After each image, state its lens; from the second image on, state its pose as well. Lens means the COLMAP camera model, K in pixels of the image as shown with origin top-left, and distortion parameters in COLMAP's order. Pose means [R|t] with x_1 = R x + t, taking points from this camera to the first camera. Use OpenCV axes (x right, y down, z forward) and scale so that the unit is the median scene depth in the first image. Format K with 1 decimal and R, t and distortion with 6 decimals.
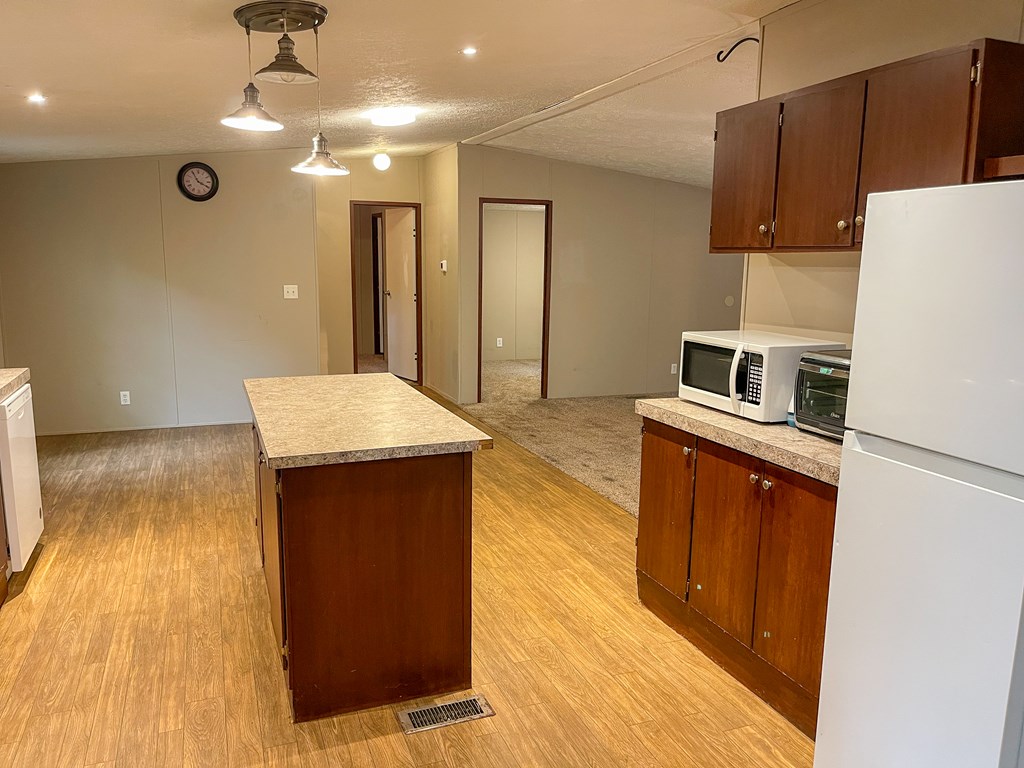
lens RADIAL K [[771.4, 0, 513.1], [0, 771.4, 383.0], [0, 0, 1]] dist [0.003203, -0.023468]
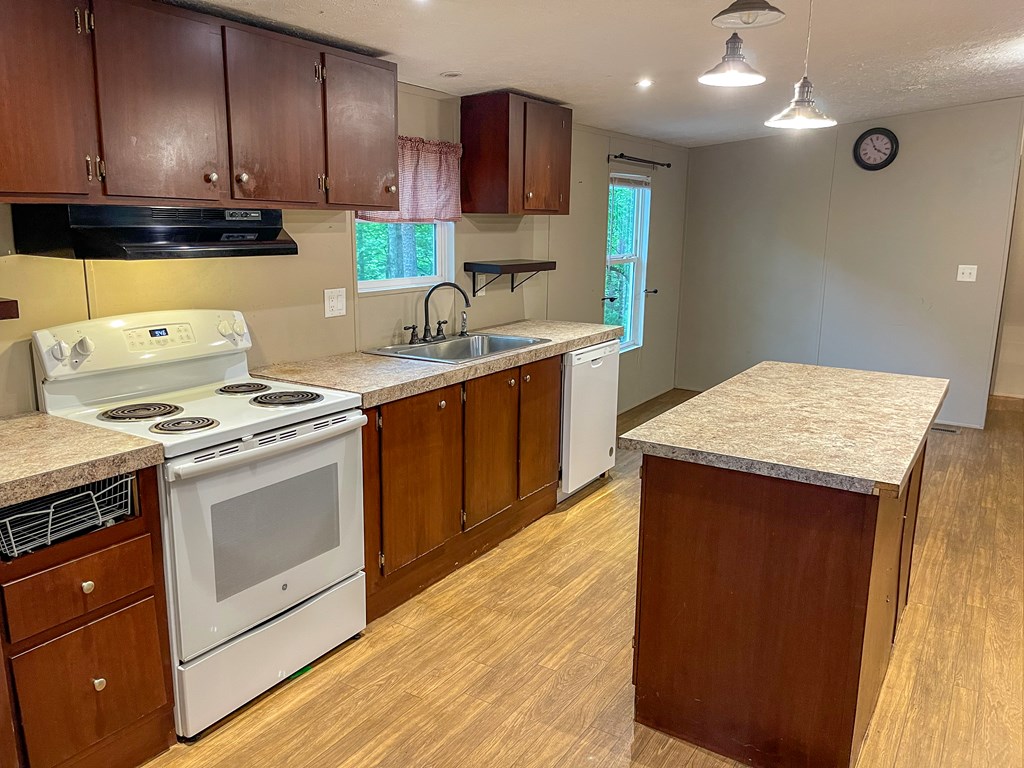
lens RADIAL K [[771.4, 0, 510.6], [0, 771.4, 381.0], [0, 0, 1]] dist [0.003203, -0.023468]
pose [[0.570750, 0.159507, -0.805483, 0.294637], [-0.138318, 0.985610, 0.097168, -0.036417], [0.809391, 0.055954, 0.584599, 0.272827]]
